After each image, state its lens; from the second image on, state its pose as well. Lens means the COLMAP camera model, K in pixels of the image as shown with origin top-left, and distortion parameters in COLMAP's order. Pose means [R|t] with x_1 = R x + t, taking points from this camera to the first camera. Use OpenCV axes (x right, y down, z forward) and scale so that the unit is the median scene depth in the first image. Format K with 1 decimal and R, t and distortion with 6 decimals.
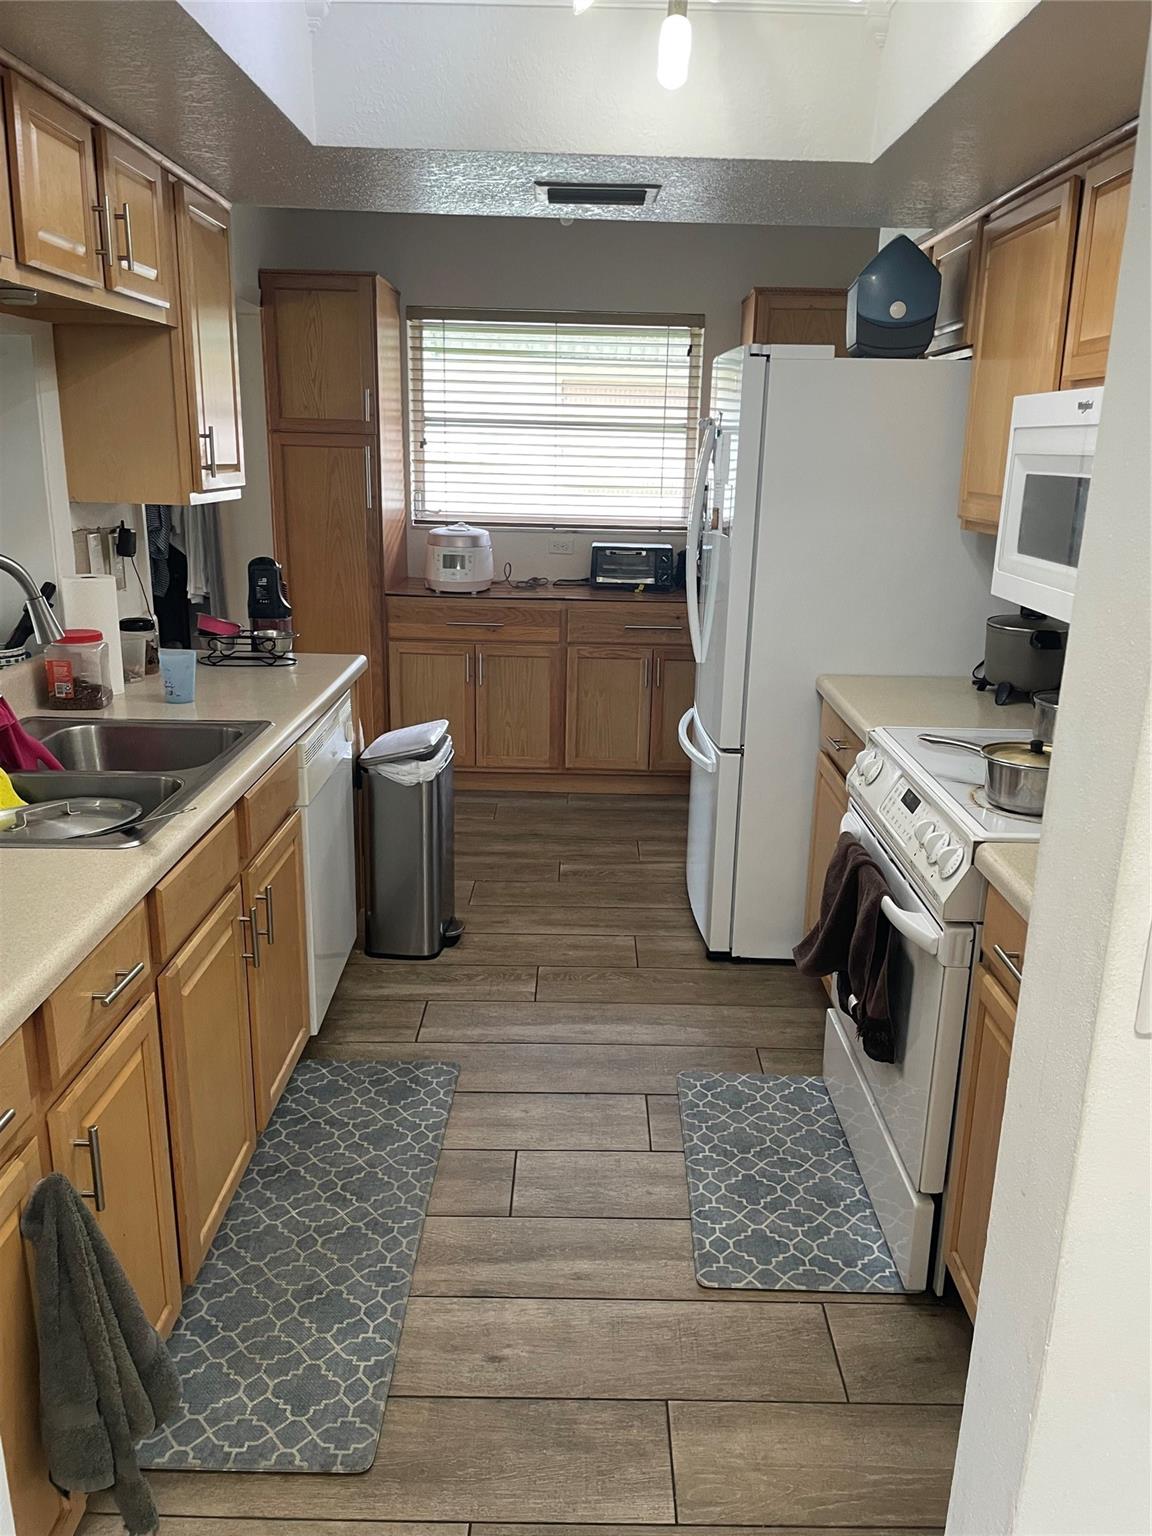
lens RADIAL K [[1172.0, 0, 576.6], [0, 1172.0, 770.1], [0, 0, 1]] dist [0.048768, -0.004943]
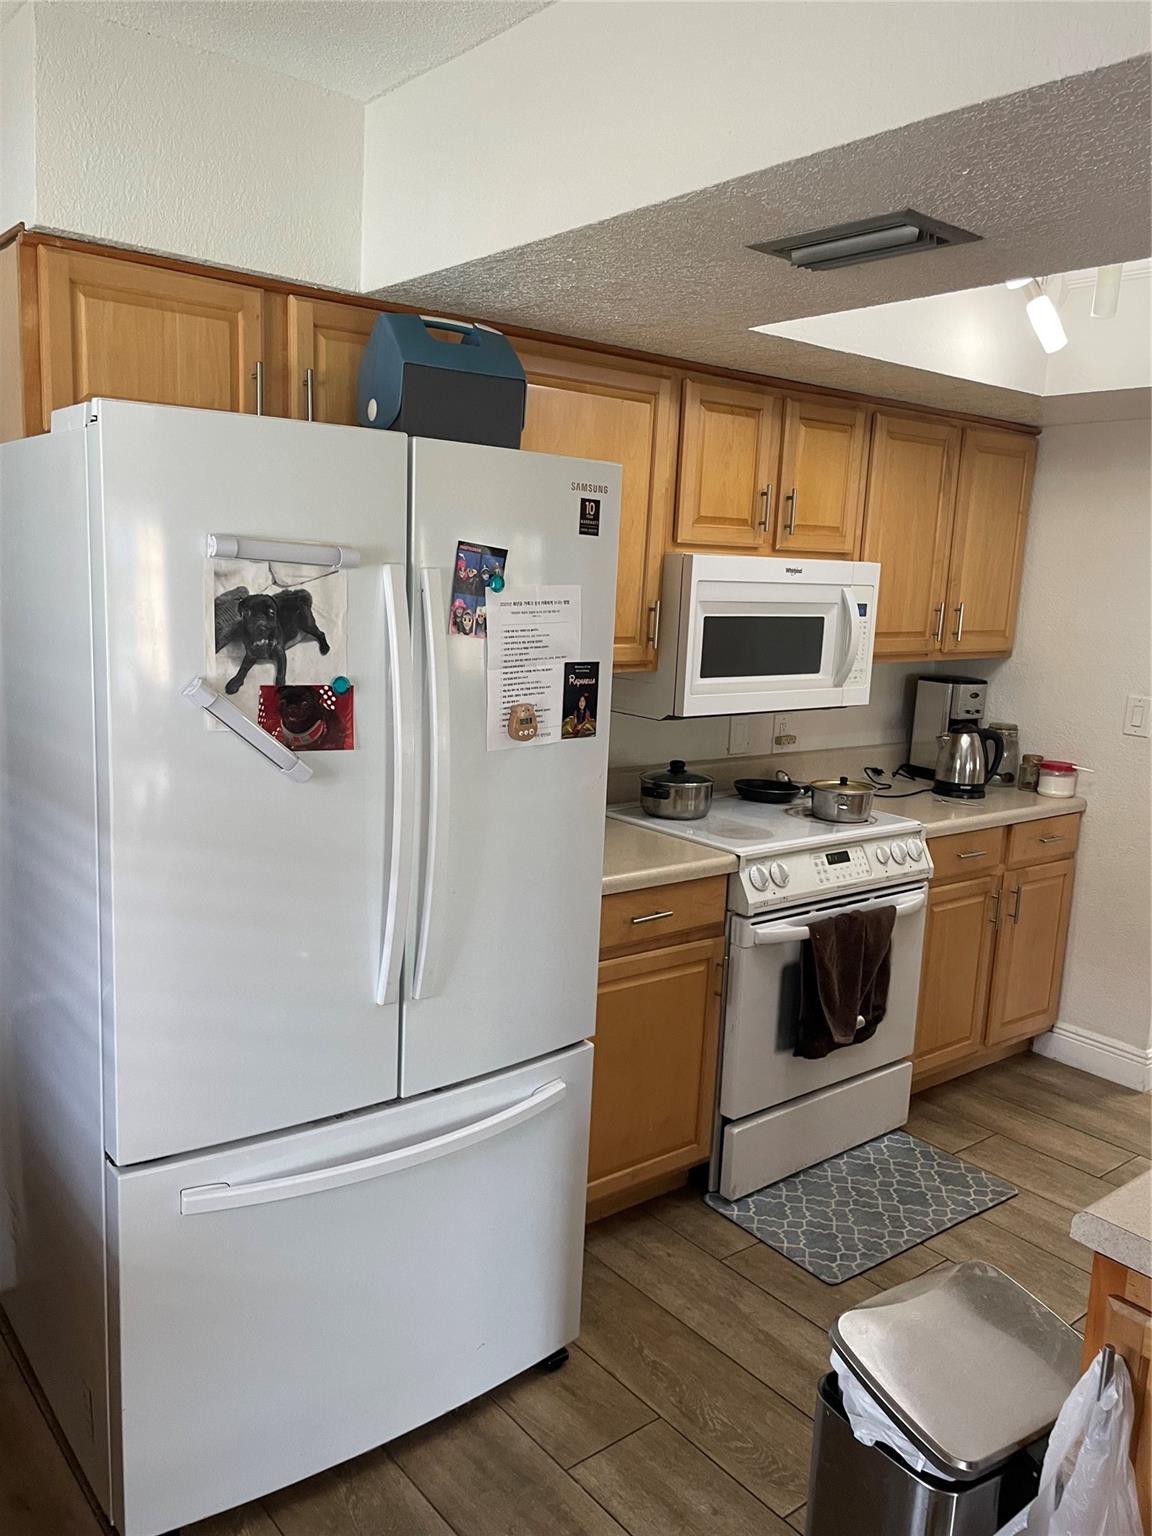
lens RADIAL K [[1172.0, 0, 570.5], [0, 1172.0, 766.8], [0, 0, 1]] dist [0.048768, -0.004943]
pose [[-0.634298, -0.180501, 0.751721, -0.470976], [0.153786, 0.923469, 0.351504, -0.546103], [-0.757638, 0.338562, -0.557997, 1.804728]]
